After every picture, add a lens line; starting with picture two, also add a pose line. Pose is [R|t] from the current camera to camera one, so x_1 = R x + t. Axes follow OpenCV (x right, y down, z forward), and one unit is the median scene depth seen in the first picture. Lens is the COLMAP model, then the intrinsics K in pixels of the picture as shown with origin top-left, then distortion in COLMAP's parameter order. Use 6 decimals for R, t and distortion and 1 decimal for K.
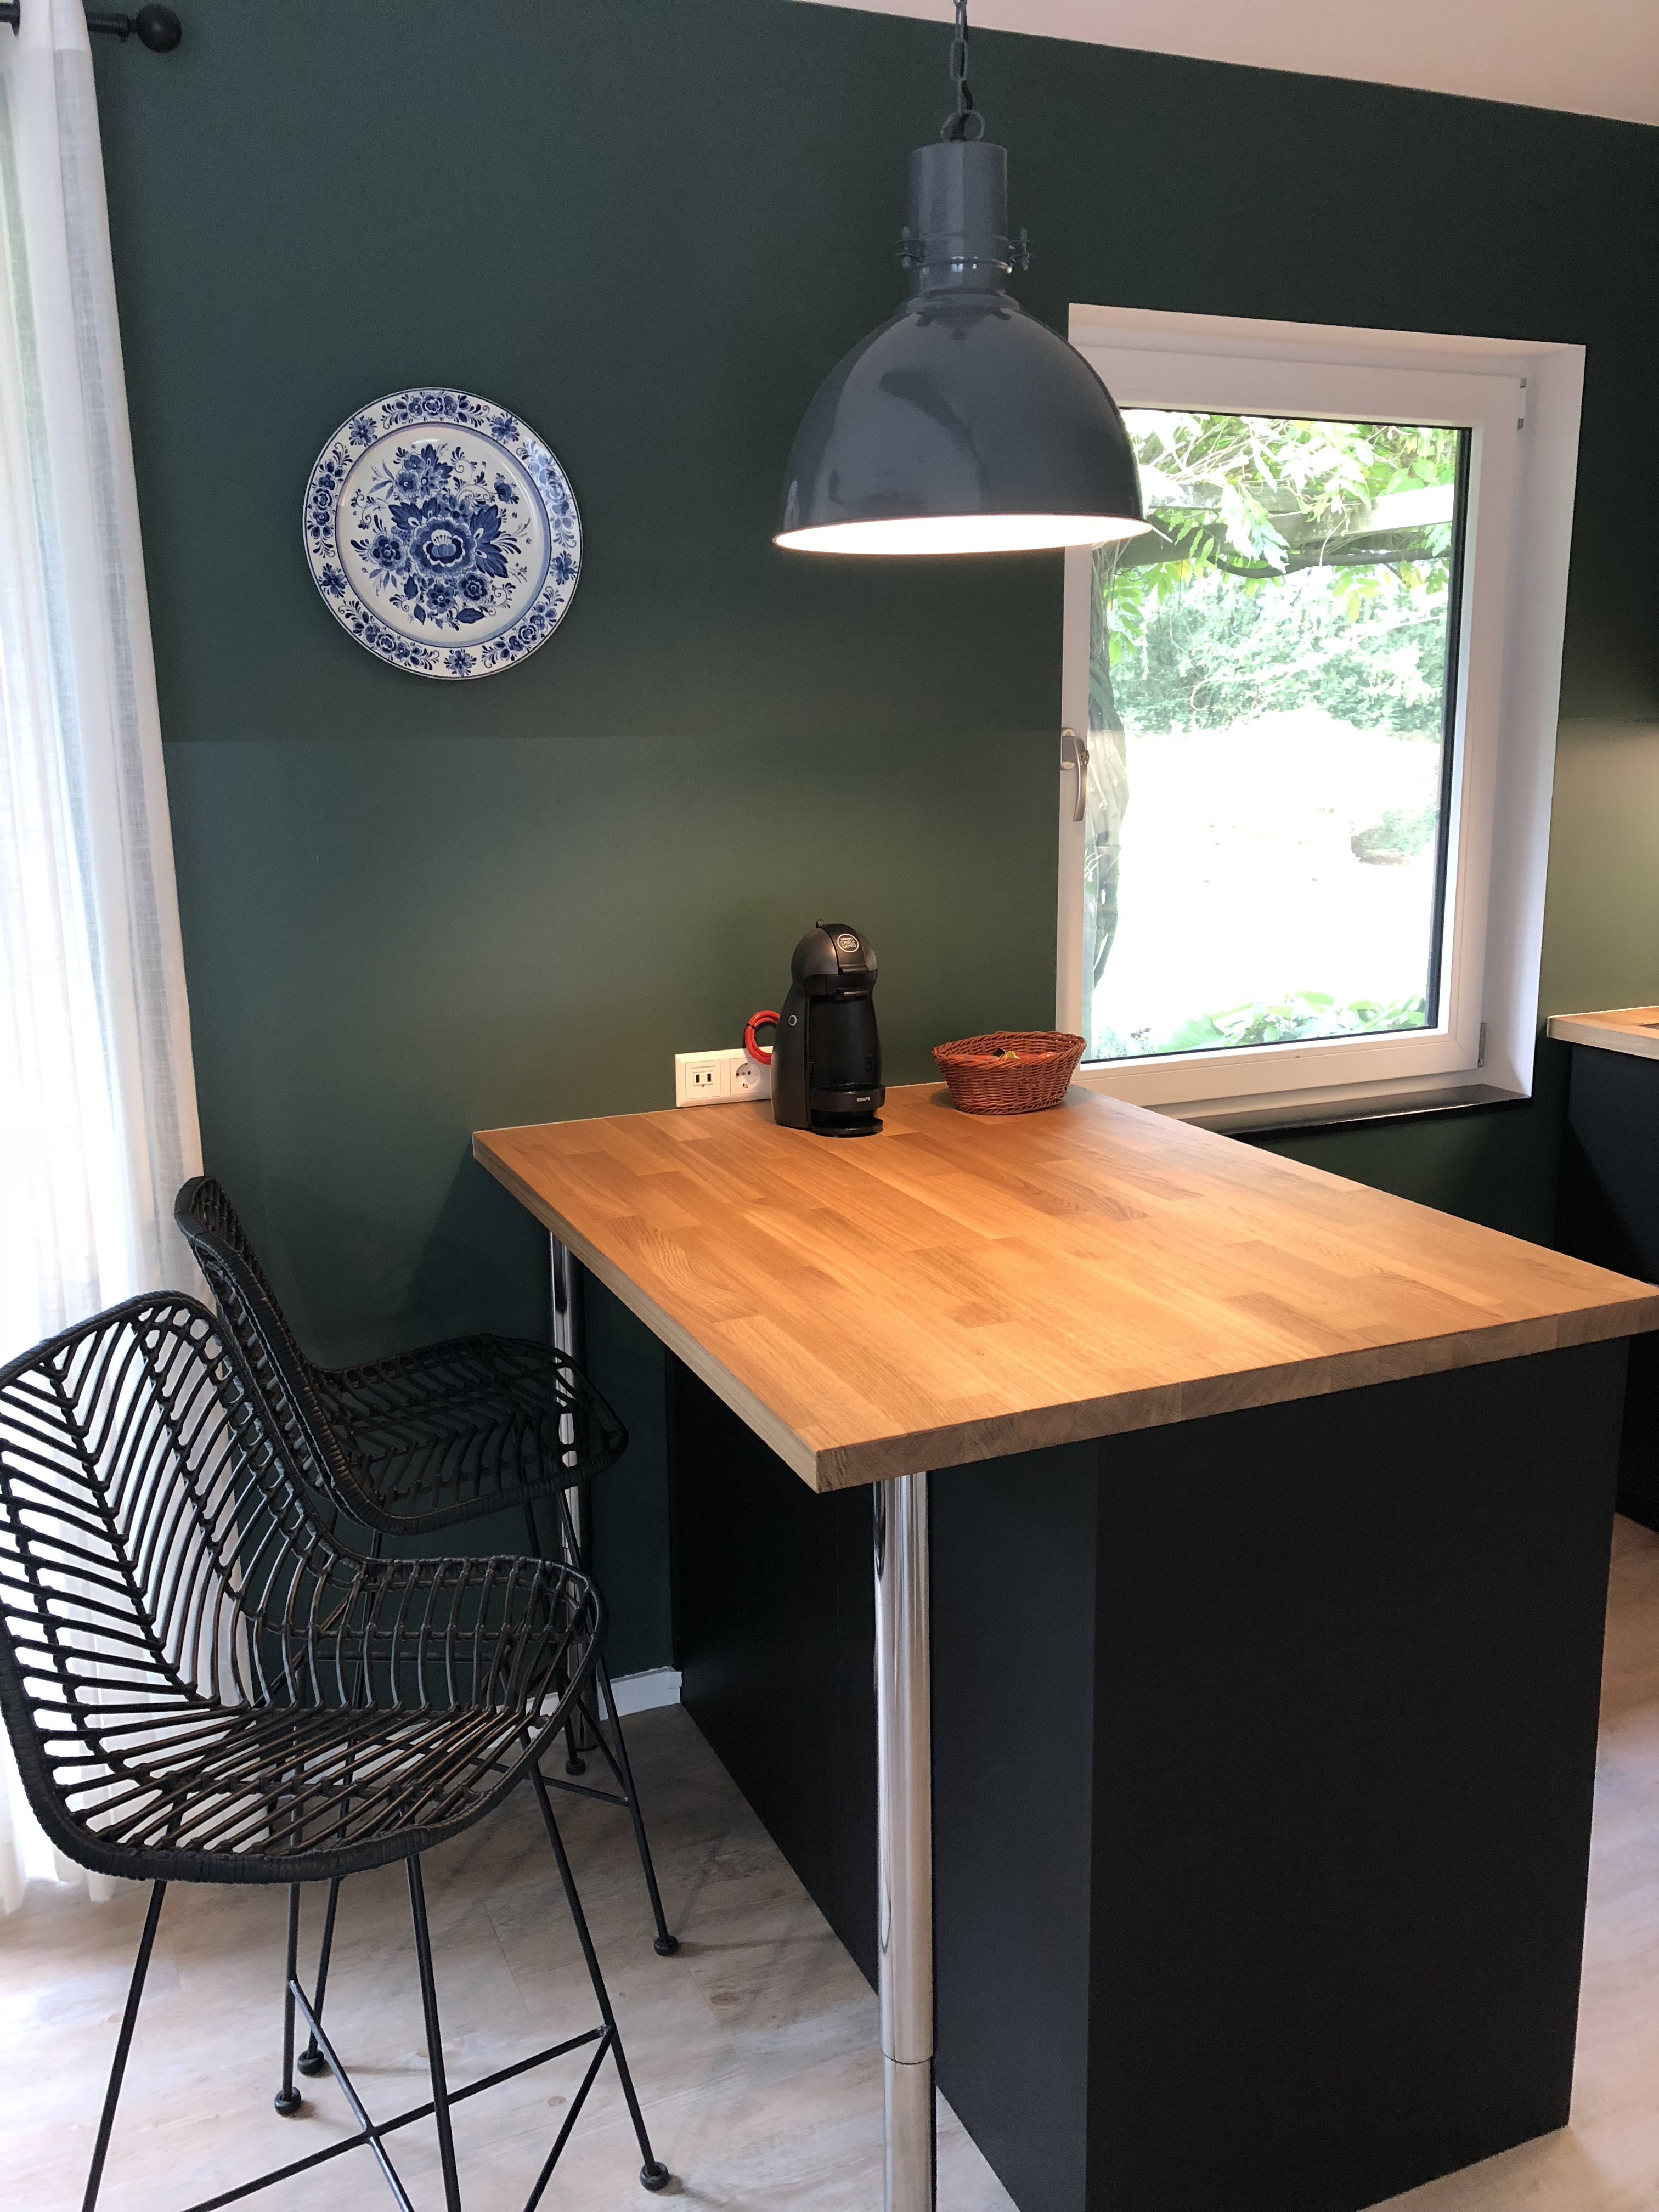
lens RADIAL K [[1789.5, 0, 825.0], [0, 1789.5, 1110.9], [0, 0, 1]] dist [0.030165, -0.046293]
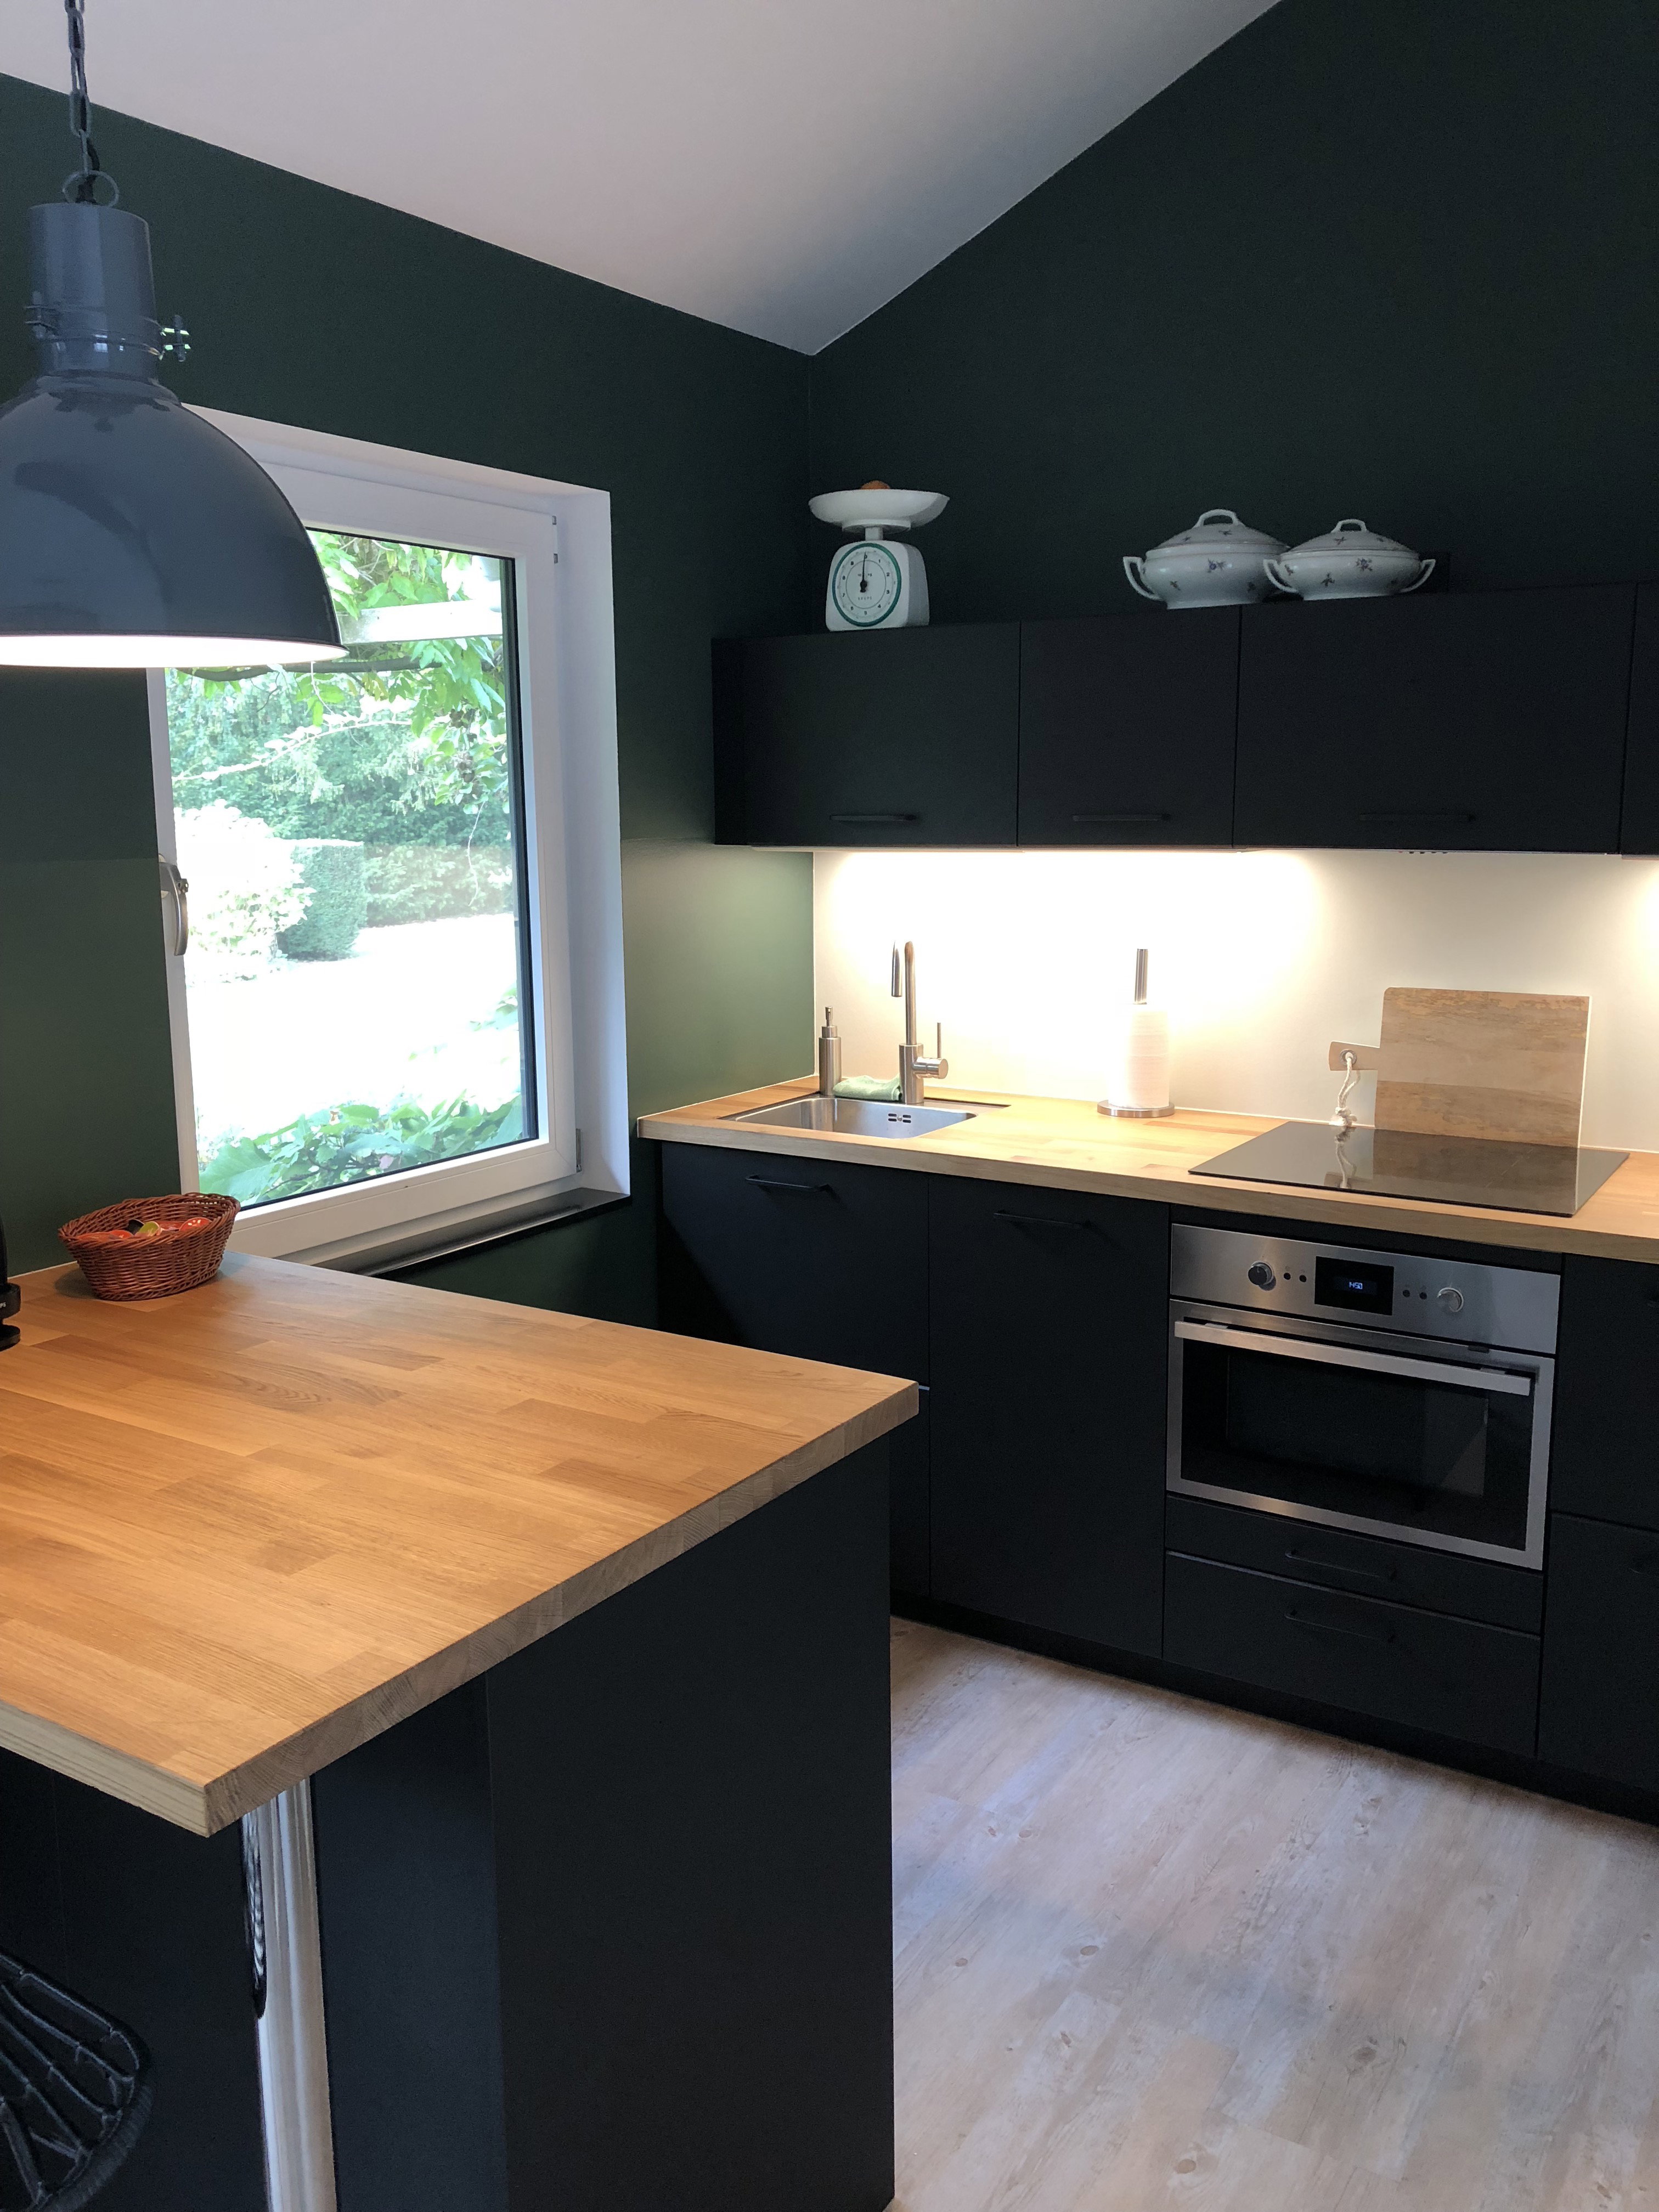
lens RADIAL K [[1789.5, 0, 829.3], [0, 1789.5, 1109.9], [0, 0, 1]] dist [0.030165, -0.046293]
pose [[0.824649, -0.094481, 0.557699, -0.135724], [0.121898, 0.992469, -0.012110, -0.046937], [-0.552354, 0.077969, 0.829955, 0.105902]]
